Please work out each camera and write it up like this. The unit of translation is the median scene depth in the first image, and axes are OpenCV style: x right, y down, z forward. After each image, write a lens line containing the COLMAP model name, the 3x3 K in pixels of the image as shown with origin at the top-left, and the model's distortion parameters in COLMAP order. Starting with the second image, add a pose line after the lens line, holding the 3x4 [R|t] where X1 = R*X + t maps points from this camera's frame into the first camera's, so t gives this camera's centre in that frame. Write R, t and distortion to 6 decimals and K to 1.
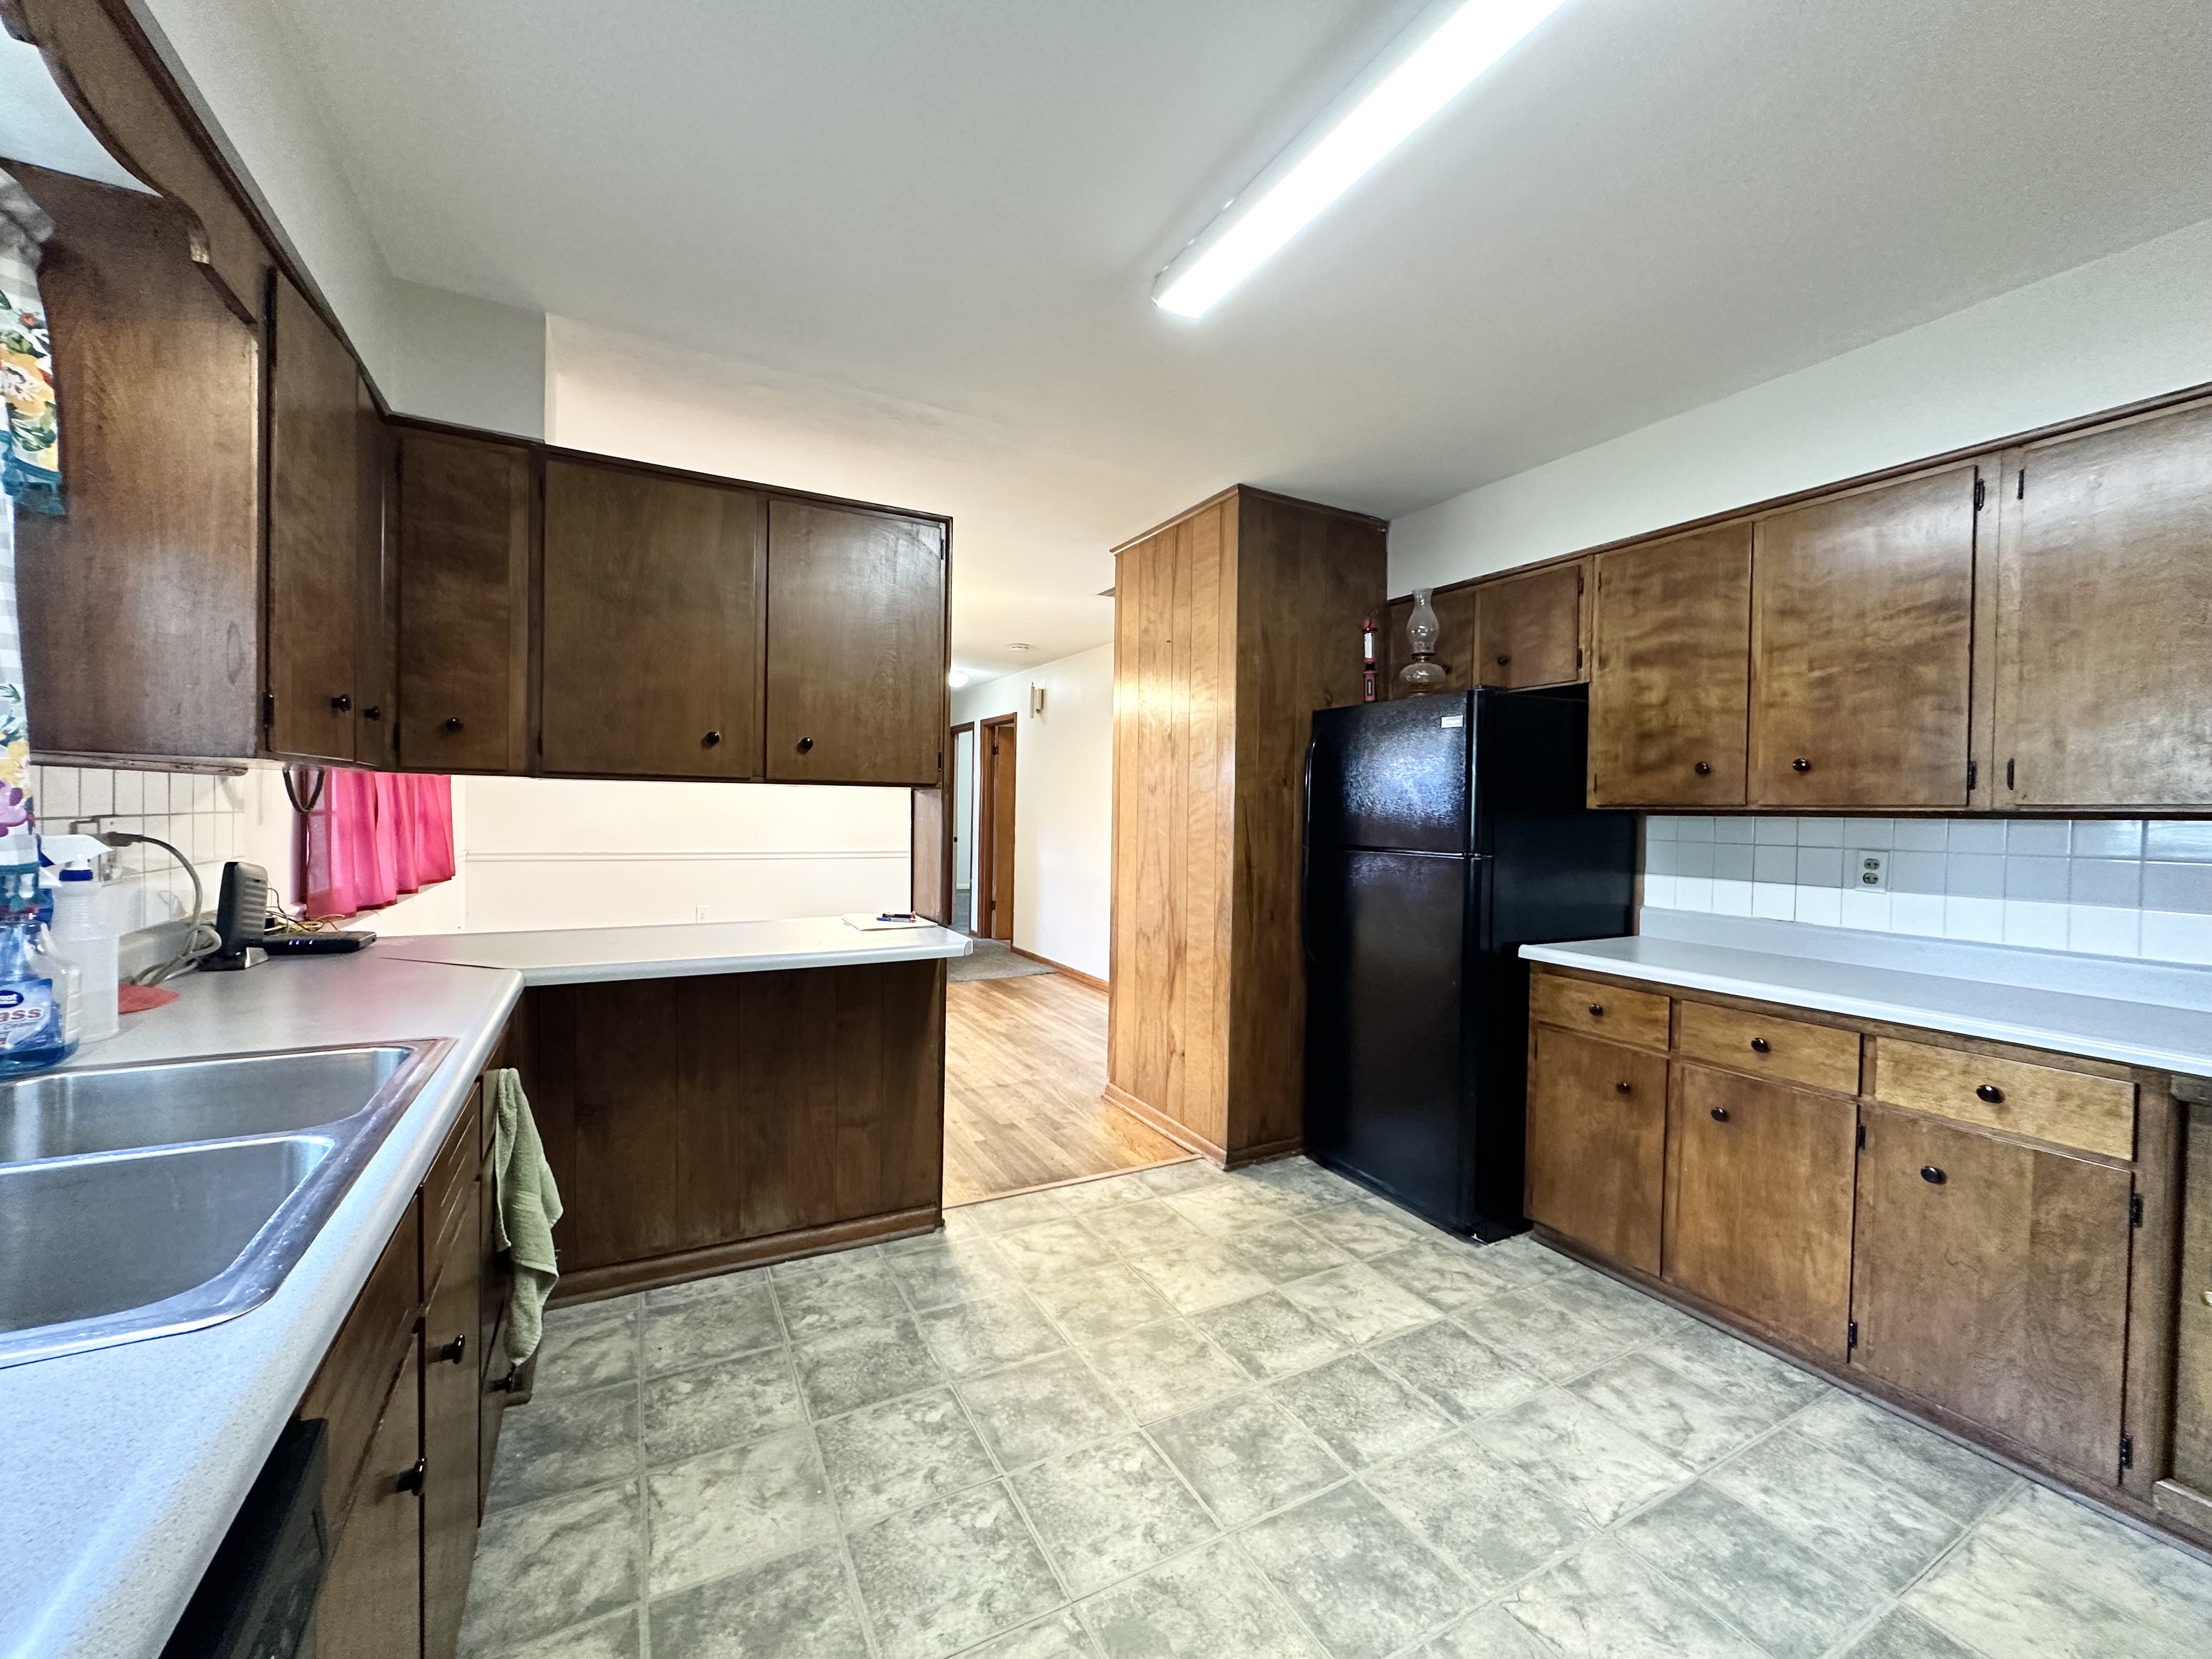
lens RADIAL K [[885.4, 0, 1106.0], [0, 885.4, 829.5], [0, 0, 1]] dist [-0.007754, 0.003787]
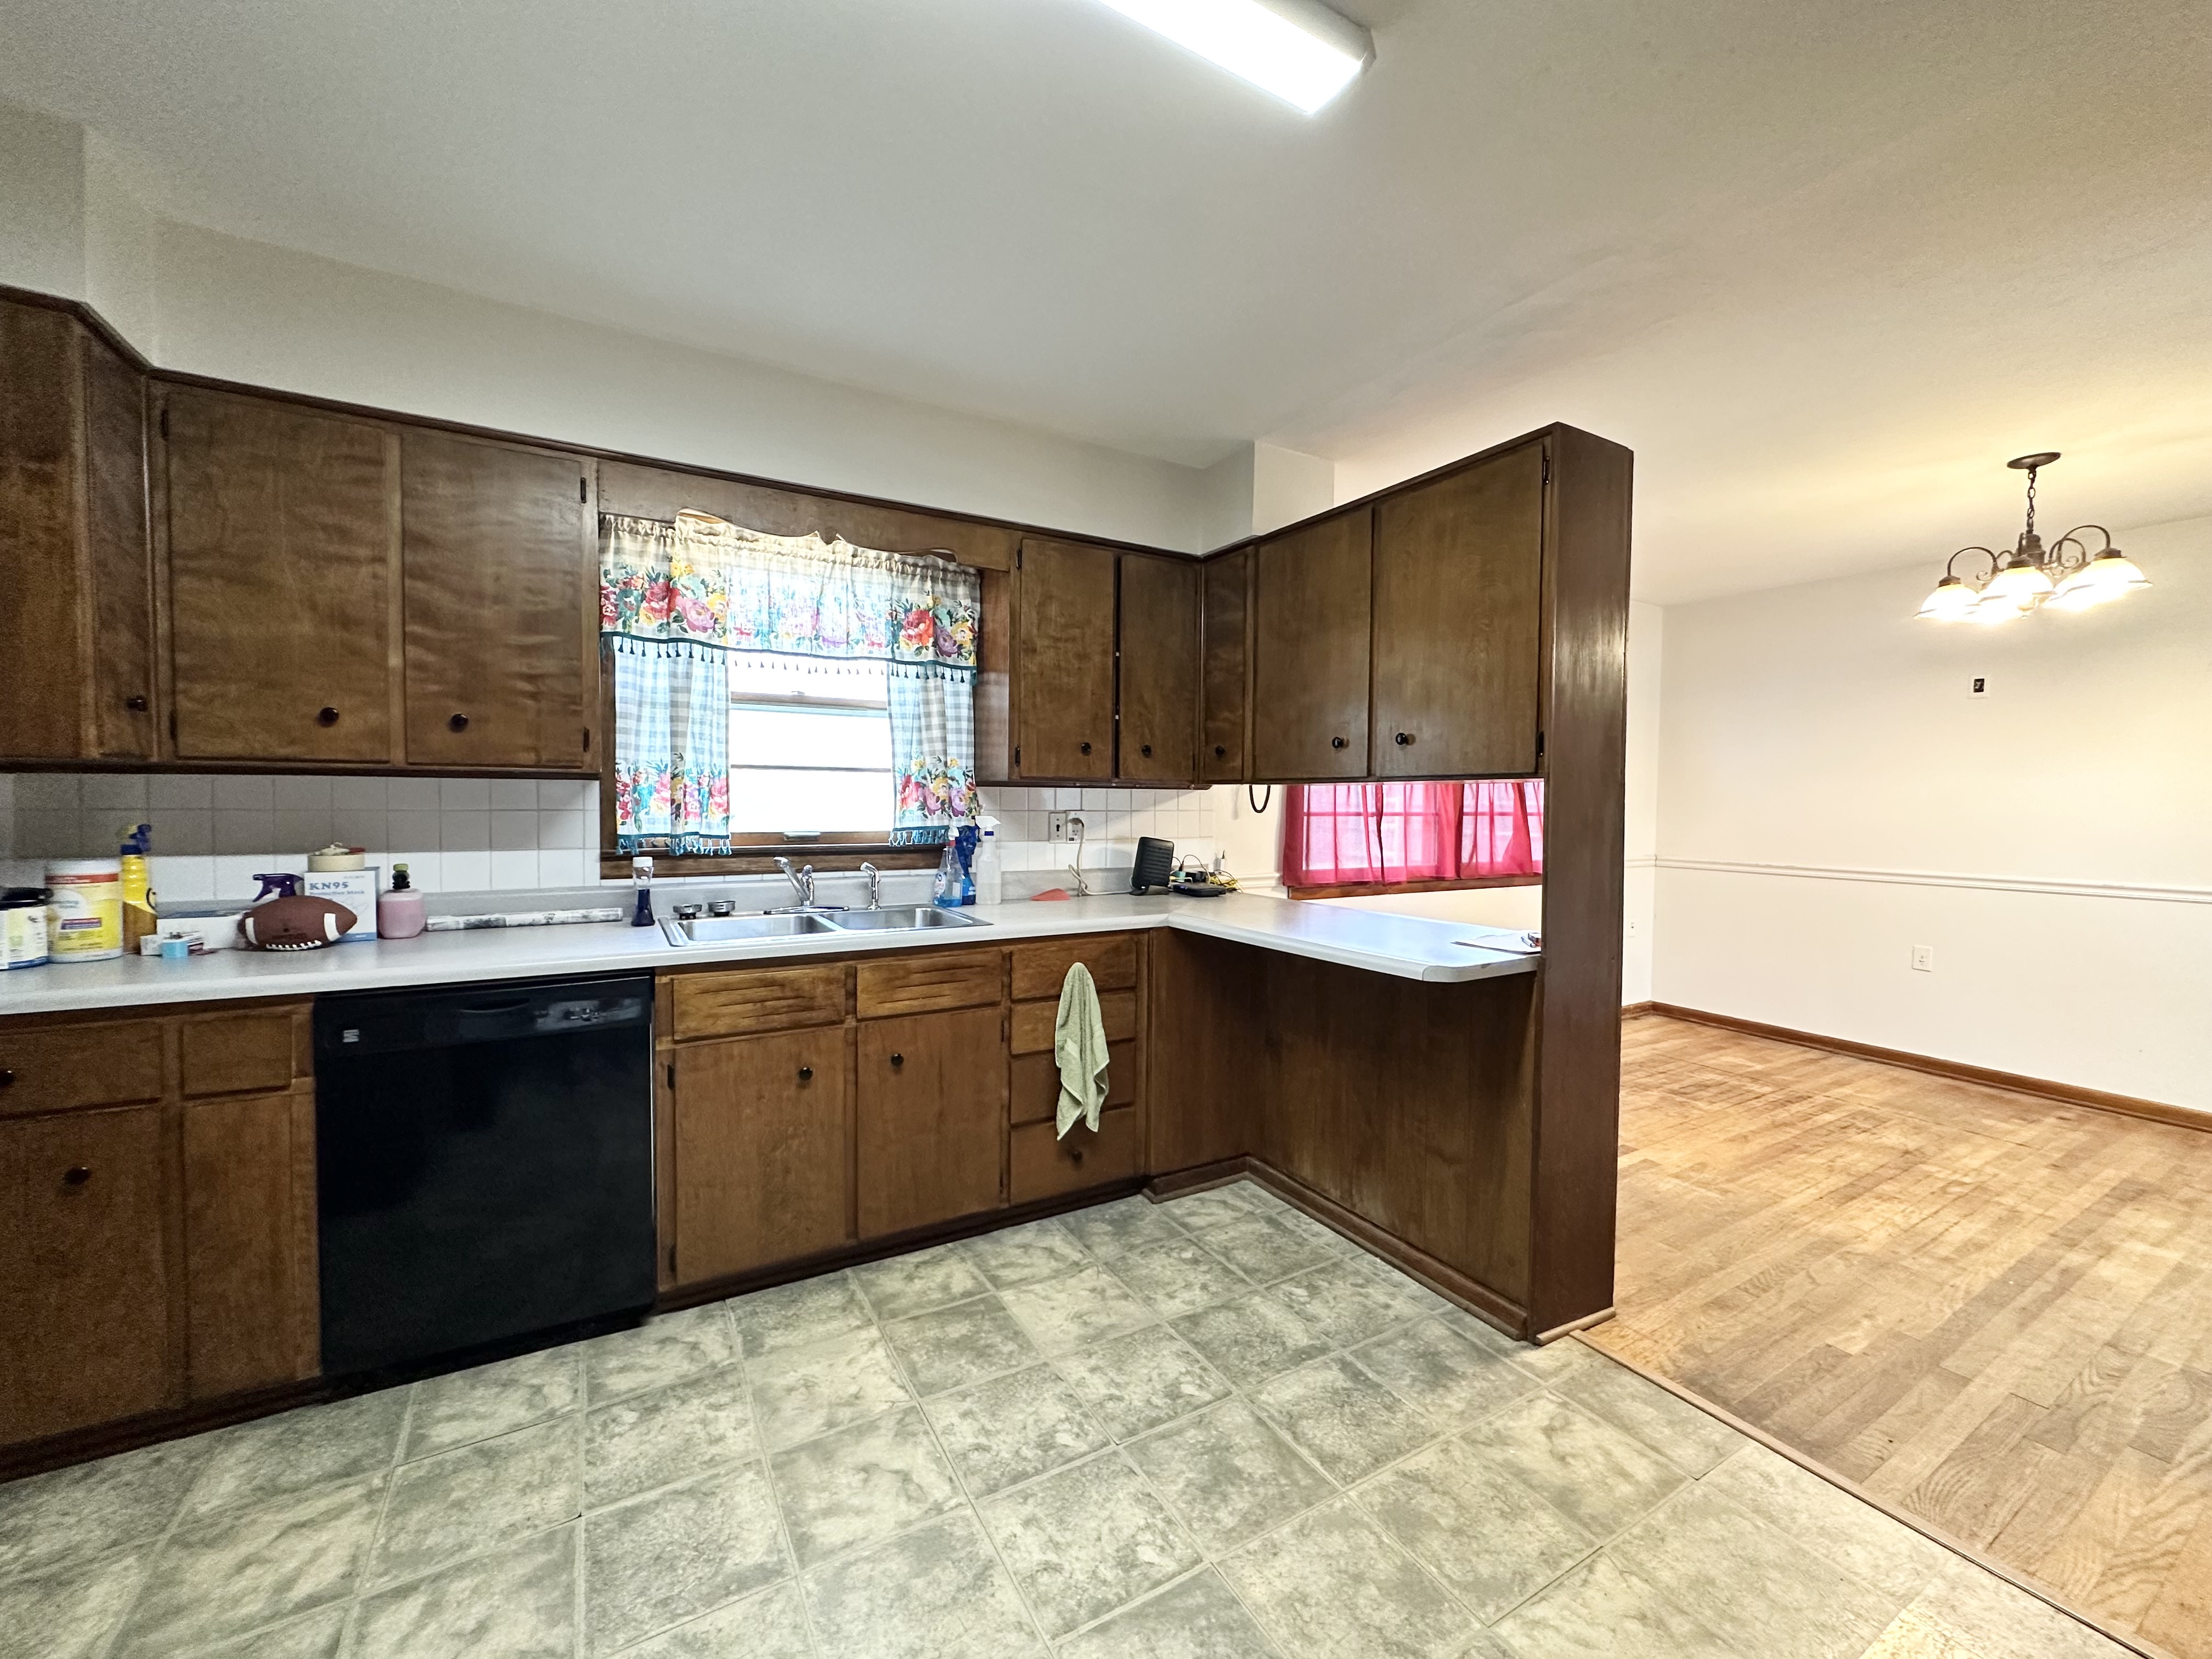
lens RADIAL K [[885.4, 0, 1106.0], [0, 885.4, 829.5], [0, 0, 1]] dist [-0.007754, 0.003787]
pose [[0.030709, 0.011362, -0.999464, 0.688761], [-0.034562, 0.999349, 0.010299, 0.004143], [0.998931, 0.034227, 0.031082, 0.709227]]
